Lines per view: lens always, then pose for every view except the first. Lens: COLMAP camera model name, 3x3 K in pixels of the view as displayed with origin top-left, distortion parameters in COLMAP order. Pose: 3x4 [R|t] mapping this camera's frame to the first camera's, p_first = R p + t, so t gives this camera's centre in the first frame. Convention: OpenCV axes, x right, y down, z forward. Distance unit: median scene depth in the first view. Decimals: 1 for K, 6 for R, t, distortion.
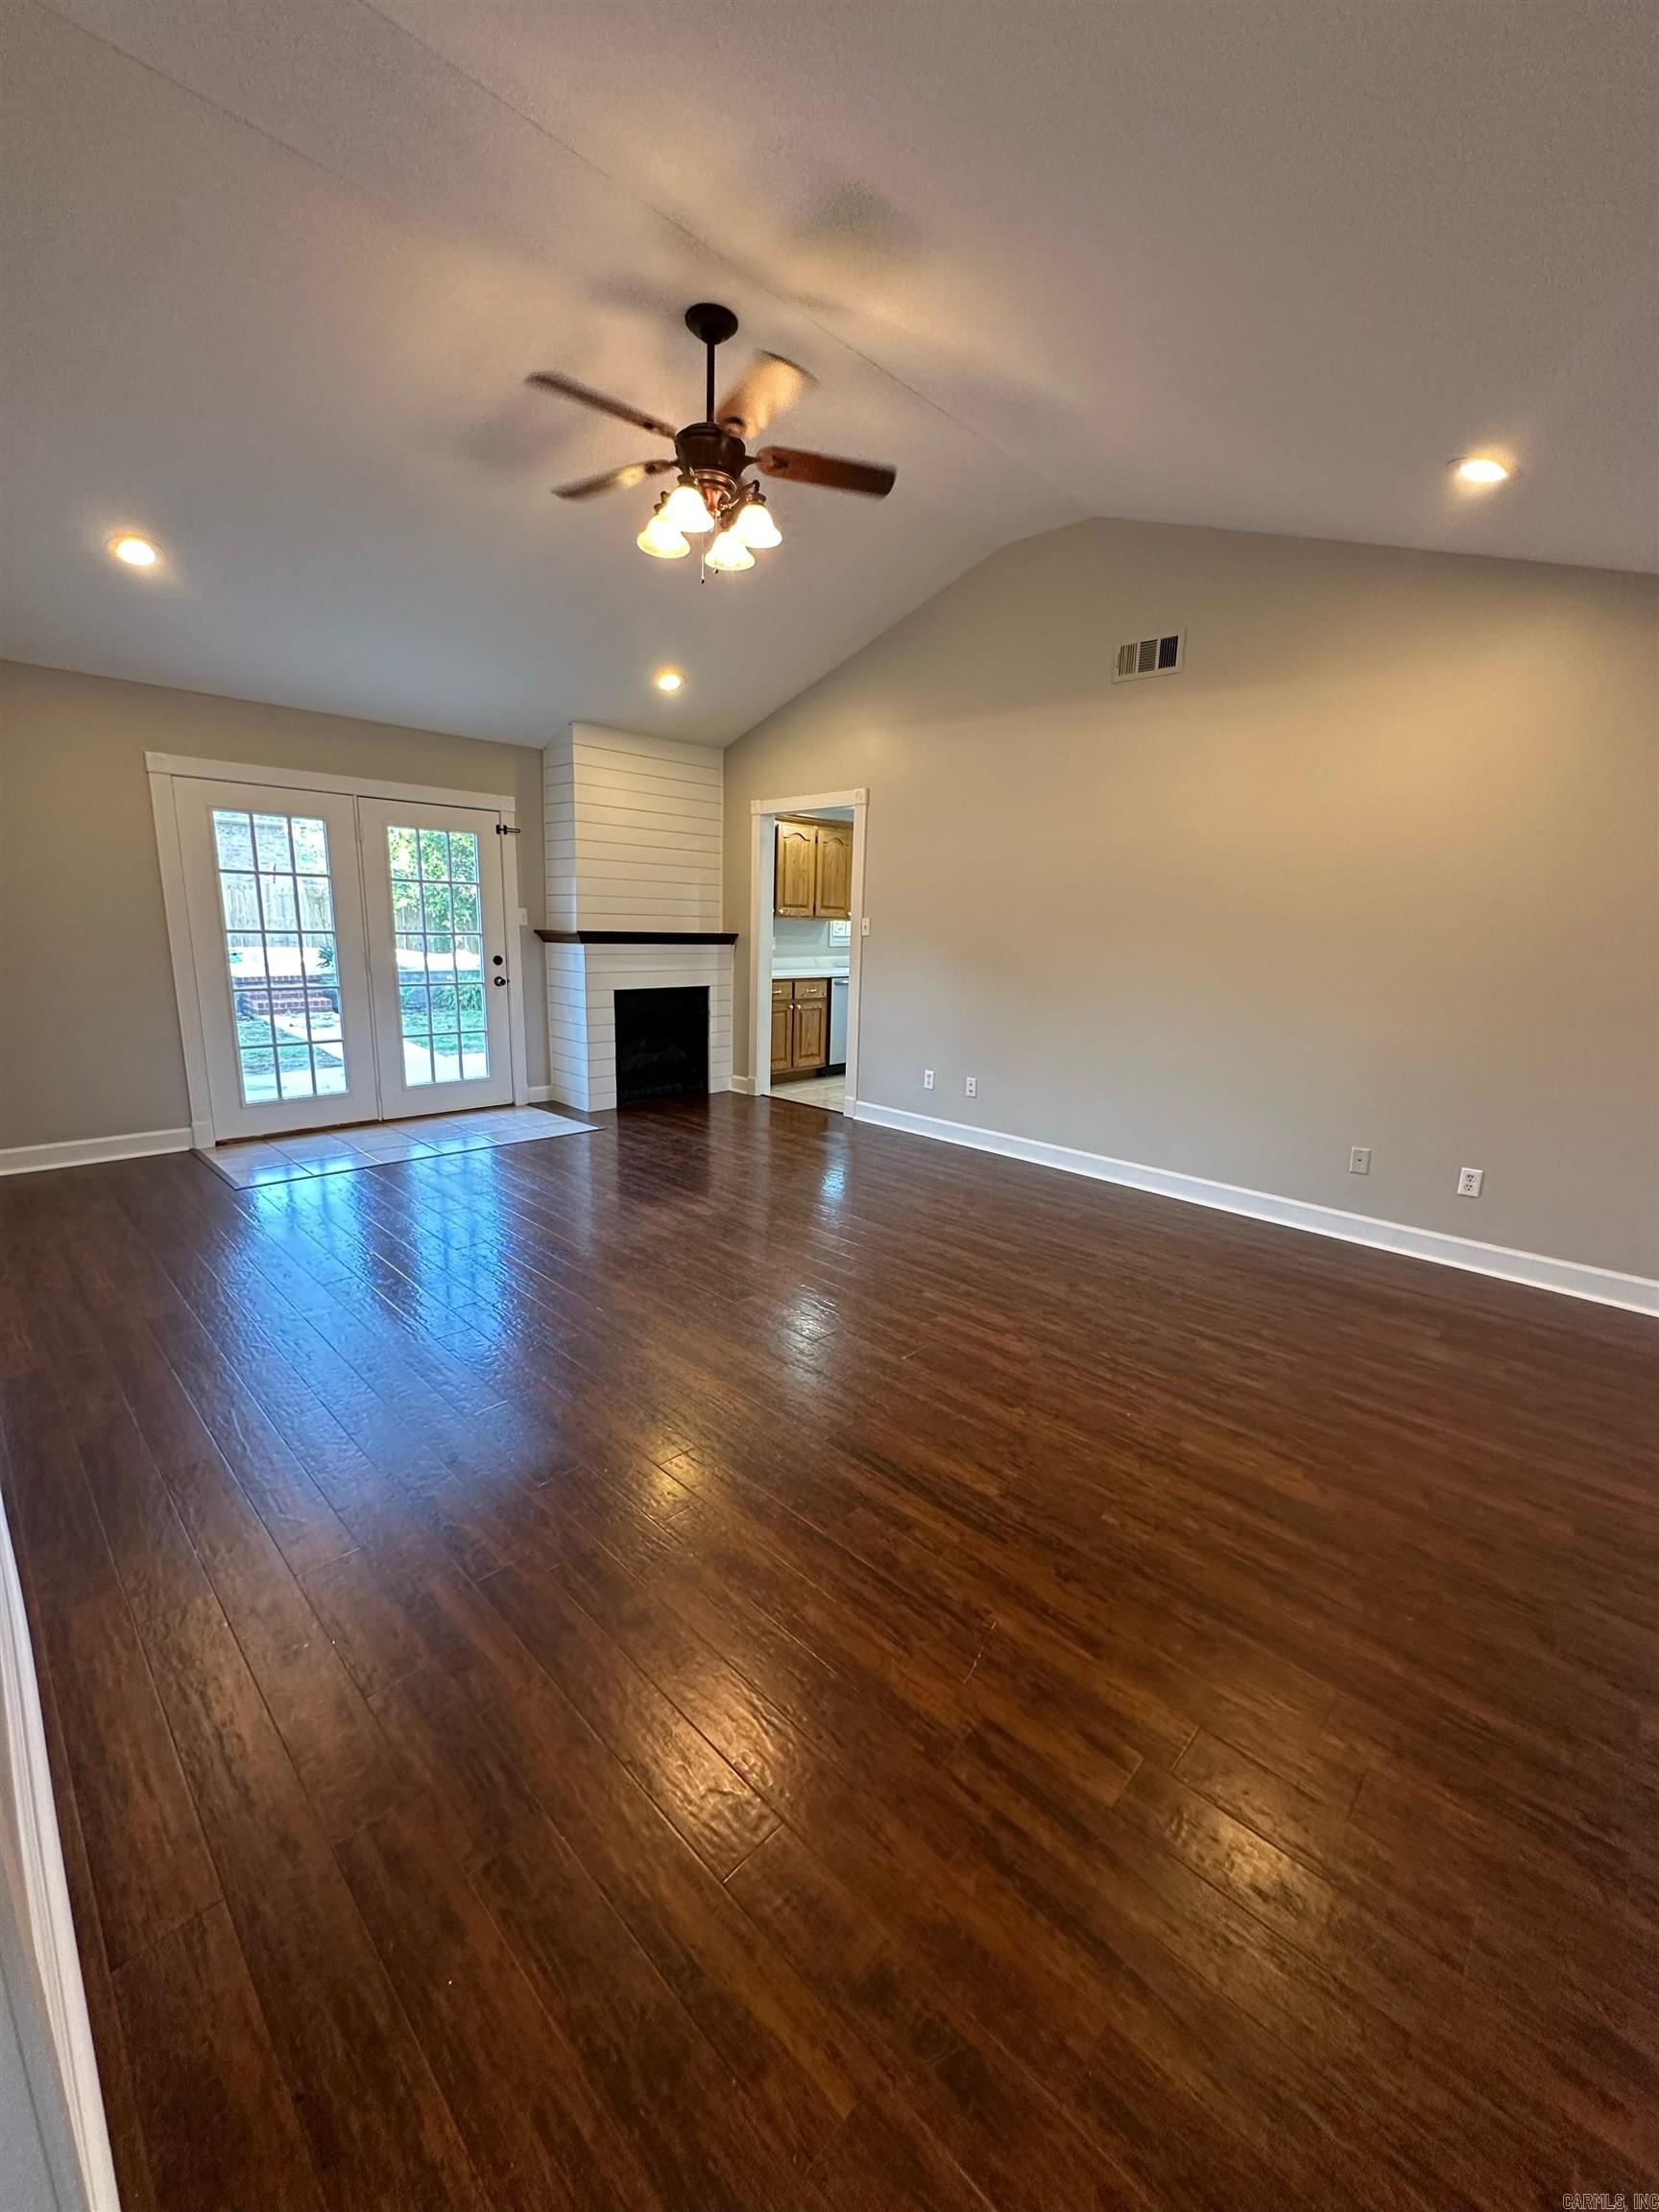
lens RADIAL K [[882.5, 0, 829.5], [0, 882.5, 1106.0], [0, 0, 1]] dist [-0.003830, 0.000710]
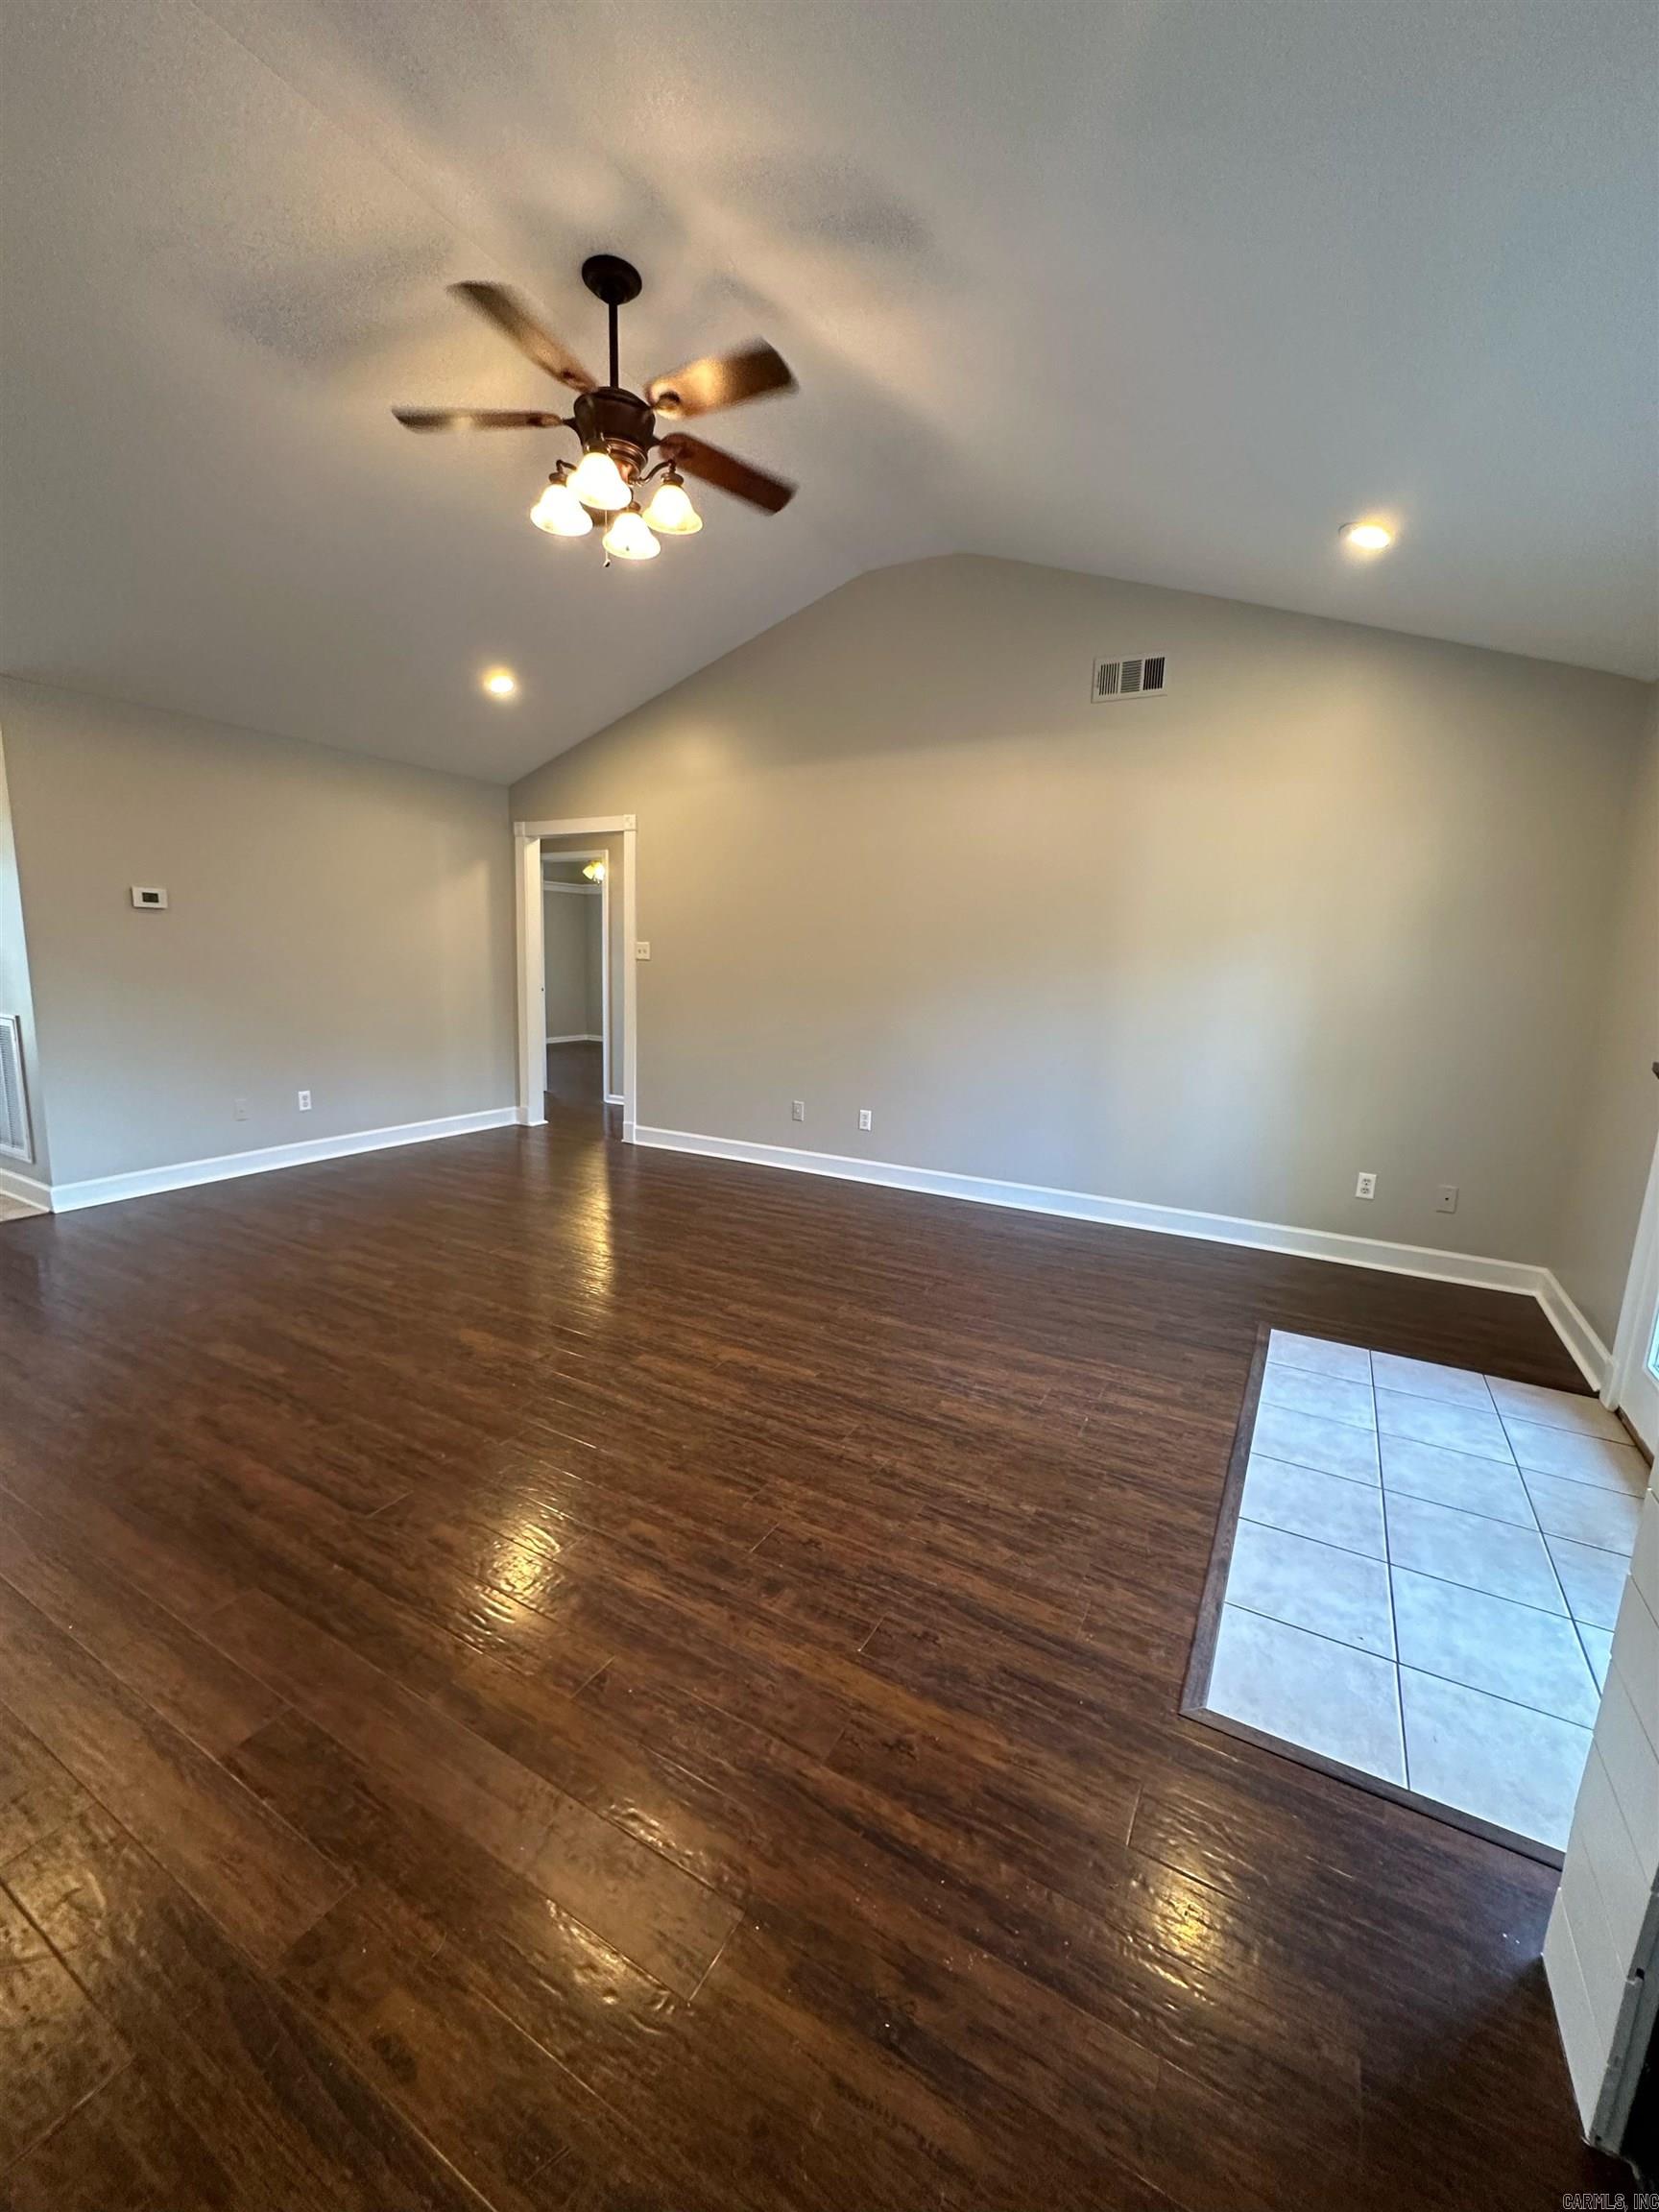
lens RADIAL K [[886.3, 0, 829.5], [0, 886.3, 1106.0], [0, 0, 1]] dist [-0.001357, -0.000156]
pose [[-0.965545, -0.015873, -0.259751, -0.064392], [-0.111856, 0.926545, 0.359171, -0.235062], [0.234970, 0.375850, -0.896396, 1.114530]]
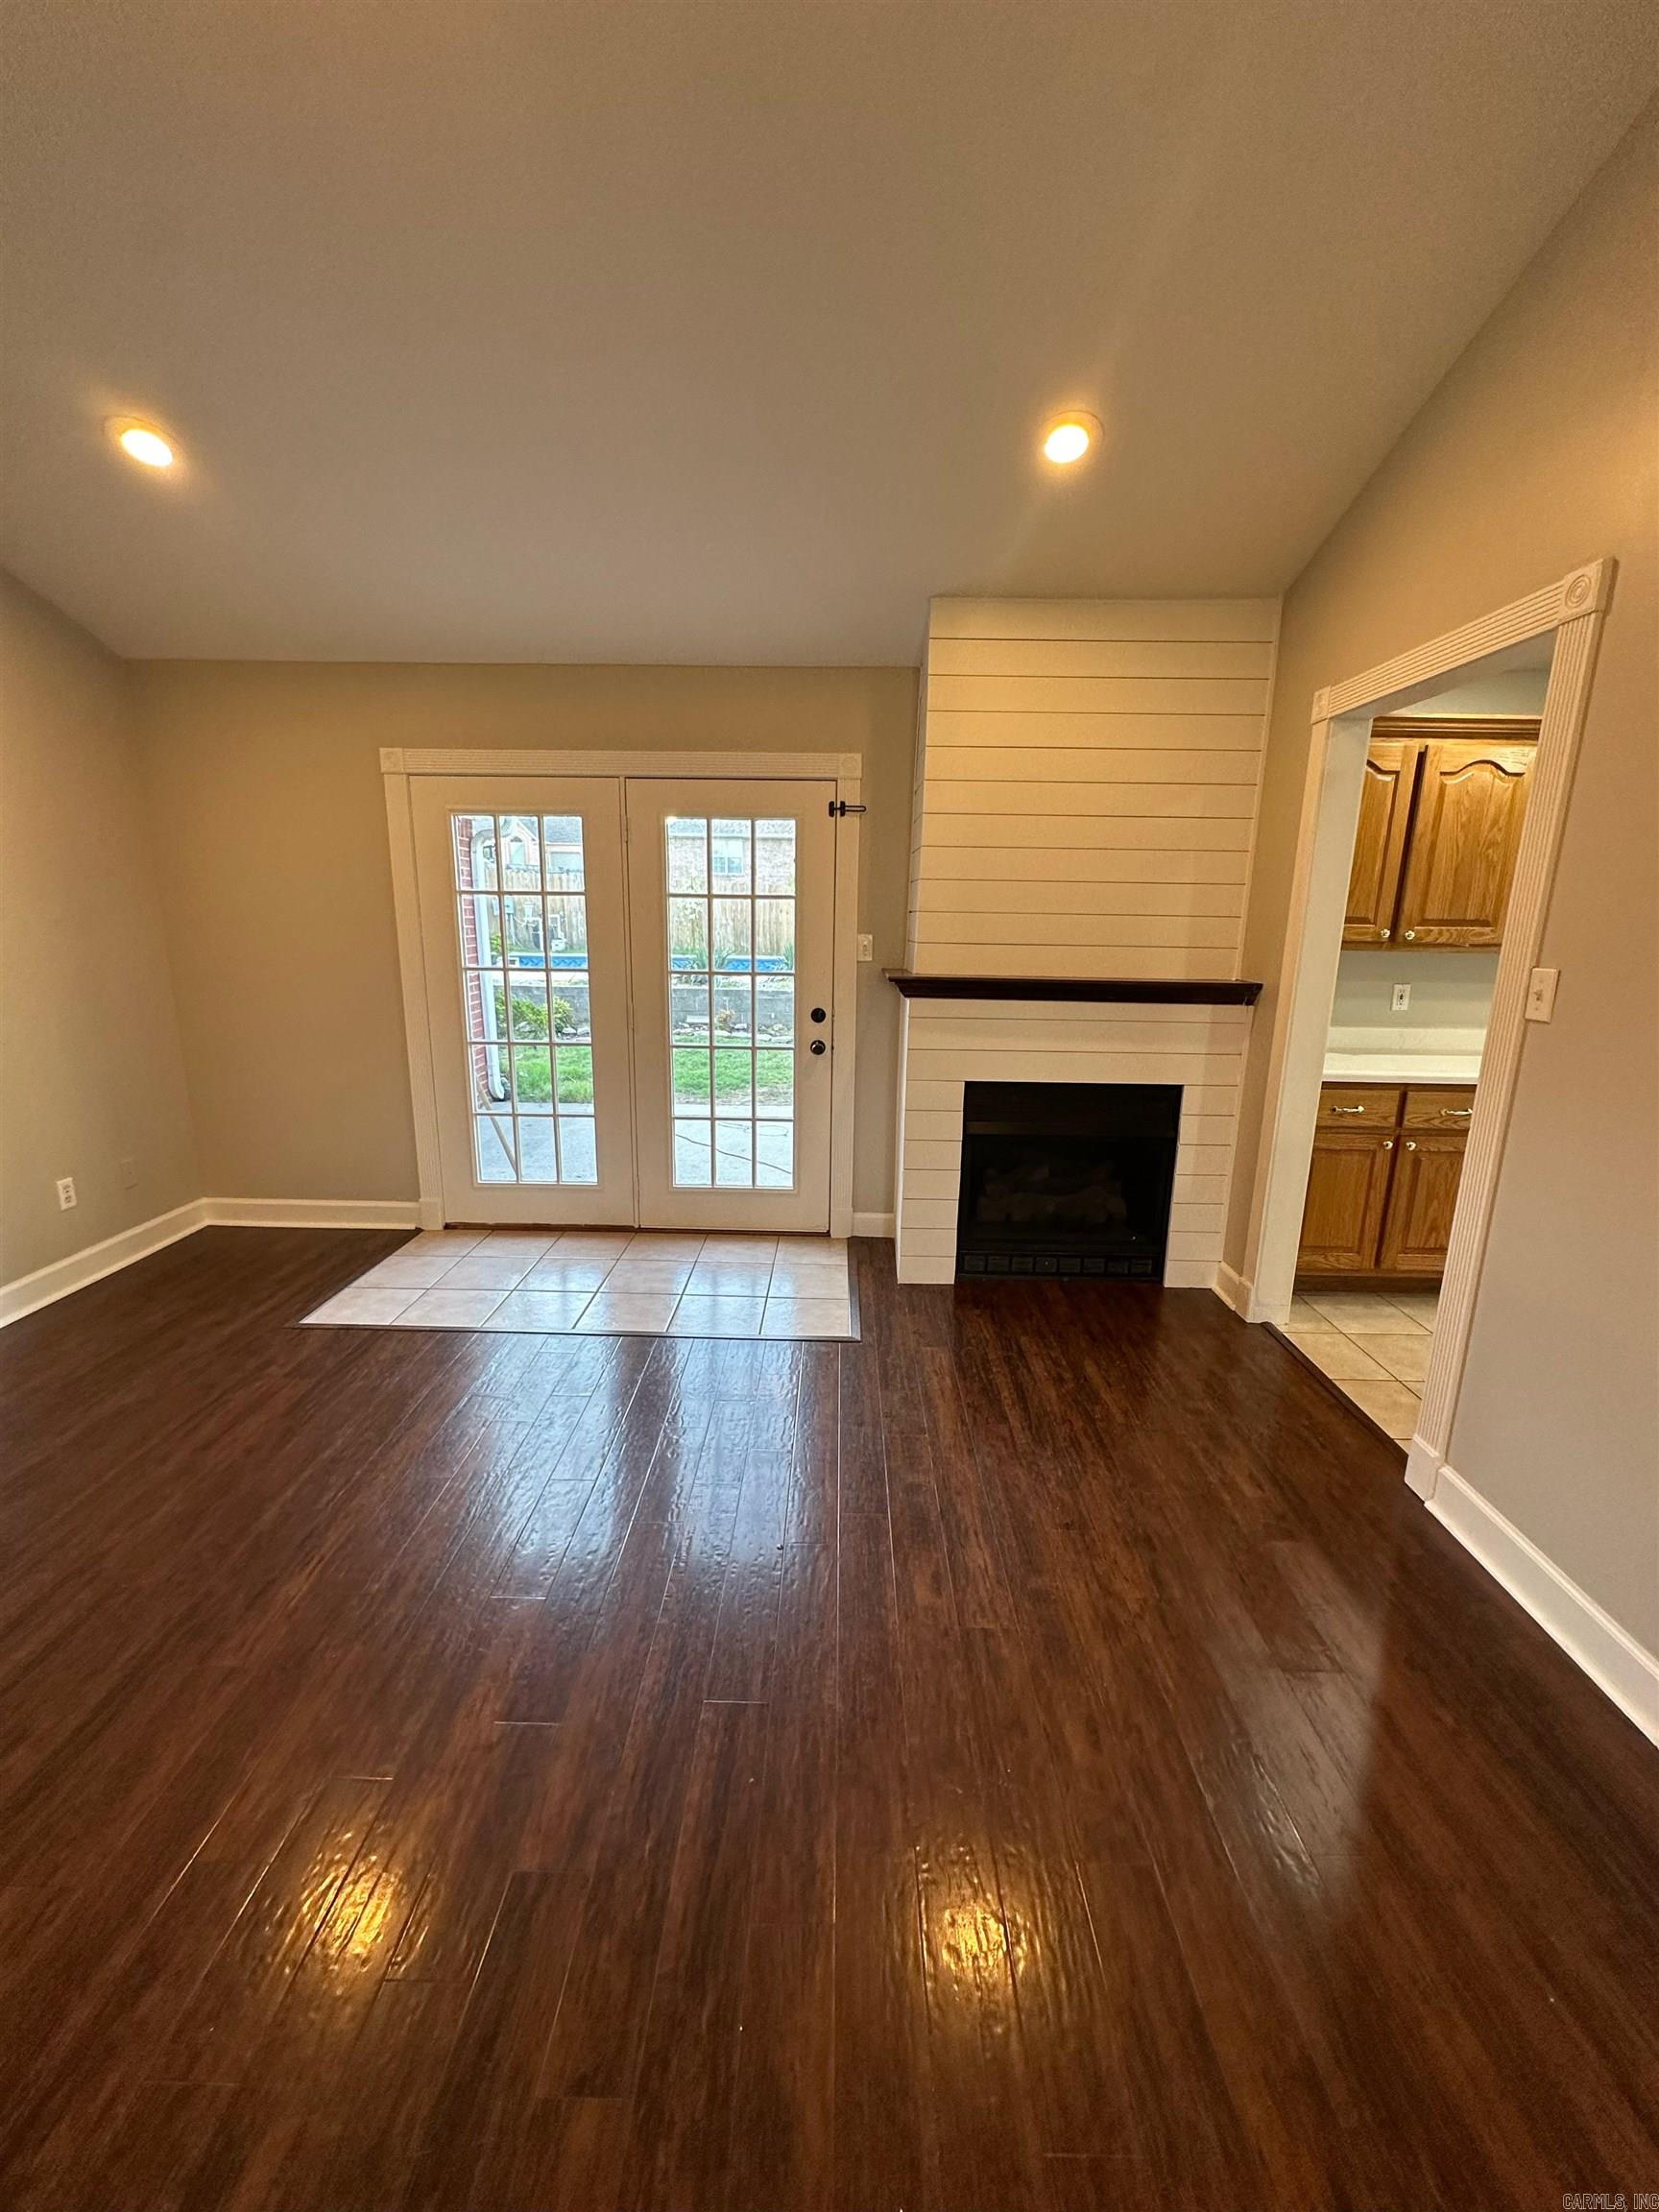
lens RADIAL K [[882.5, 0, 829.5], [0, 882.5, 1106.0], [0, 0, 1]] dist [-0.003830, 0.000710]
pose [[0.684393, 0.140701, -0.715409, 0.100512], [-0.145537, 0.987820, 0.055050, -0.140085], [0.714441, 0.066443, 0.696534, 0.577398]]
